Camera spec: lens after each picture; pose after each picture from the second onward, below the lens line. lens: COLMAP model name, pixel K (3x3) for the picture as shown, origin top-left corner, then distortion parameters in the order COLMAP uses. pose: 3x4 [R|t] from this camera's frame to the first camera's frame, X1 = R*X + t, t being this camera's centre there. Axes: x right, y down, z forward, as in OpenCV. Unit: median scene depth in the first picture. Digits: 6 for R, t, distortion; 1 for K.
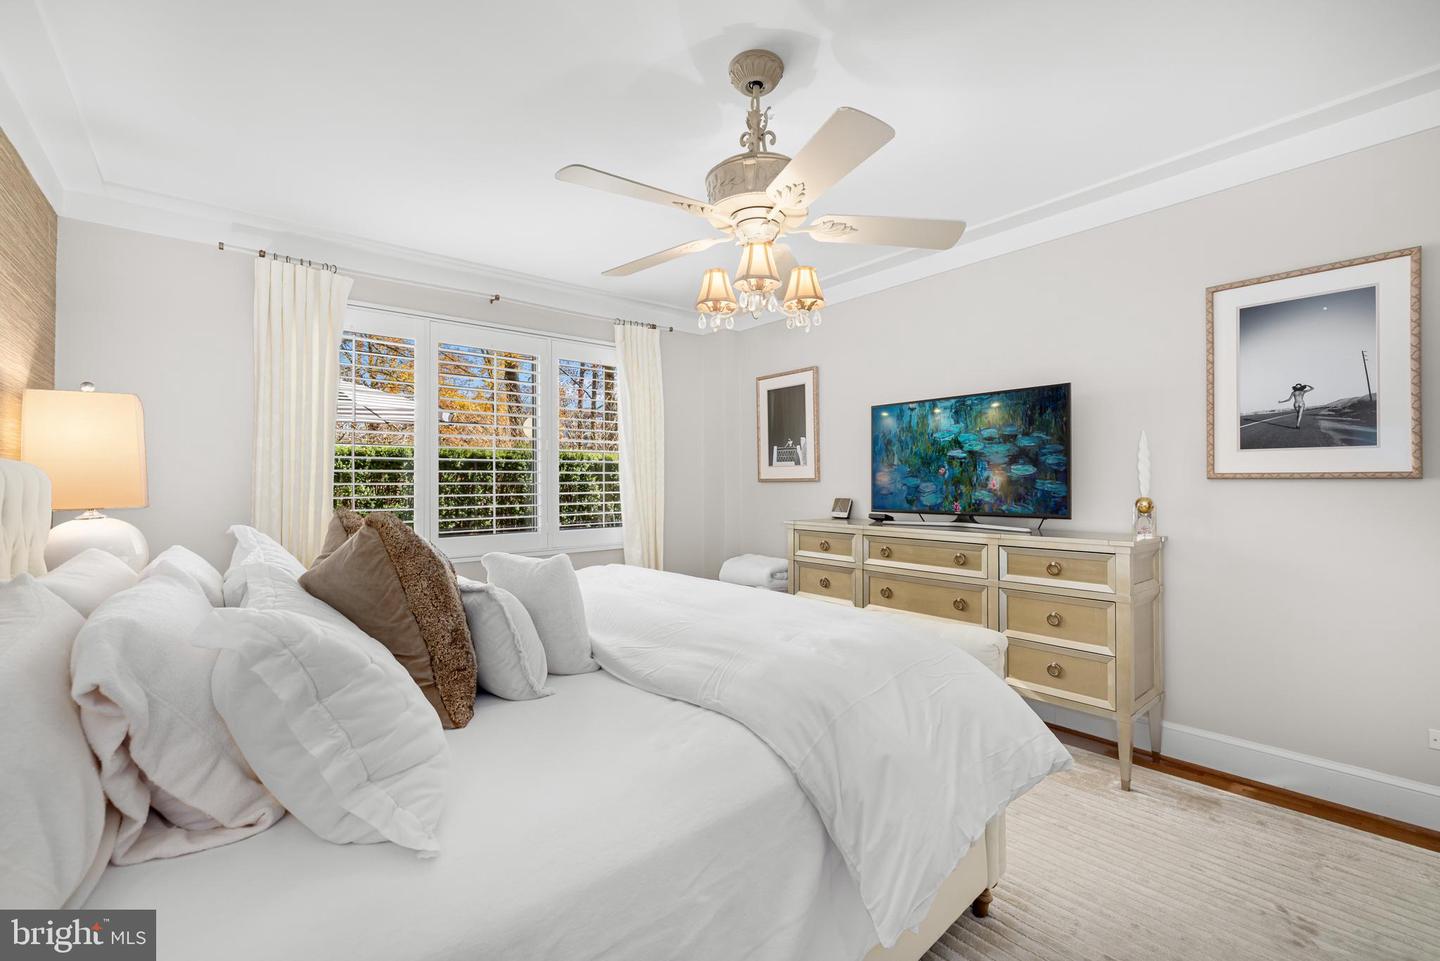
lens RADIAL K [[606.8, 0, 720.2], [0, 606.8, 475.5], [0, 0, 1]] dist [-0.003720, 0.000527]
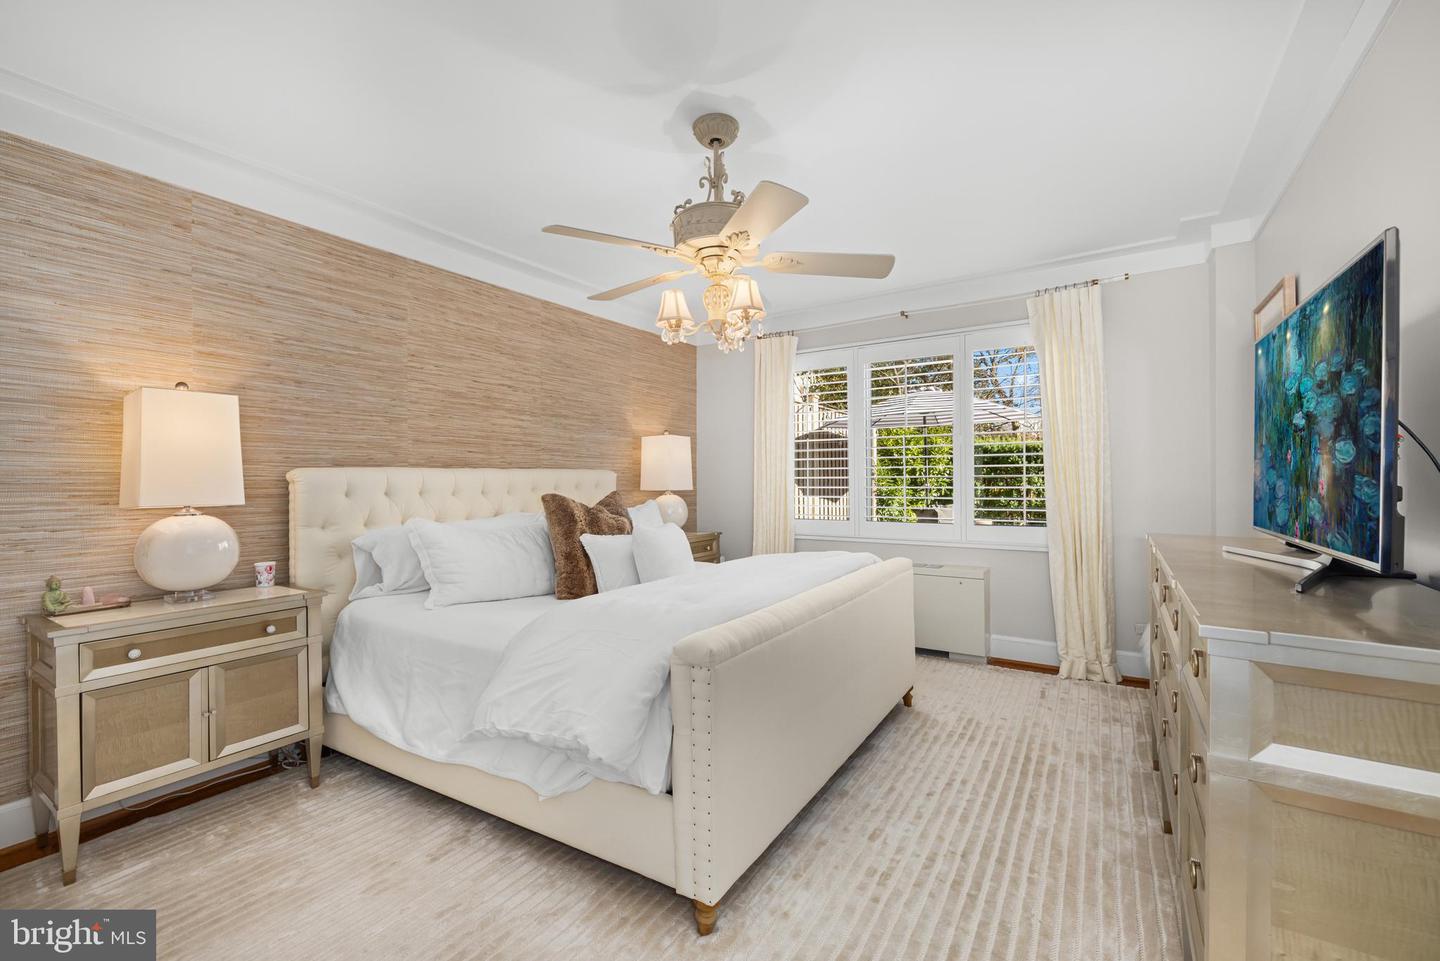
lens RADIAL K [[606.8, 0, 724.9], [0, 606.8, 477.6], [0, 0, 1]] dist [-0.003720, 0.000527]
pose [[0.269467, 0.004000, -0.963001, 0.593867], [0.014495, 0.999861, 0.008209, -0.000853], [0.962900, -0.016171, 0.269372, 0.343253]]
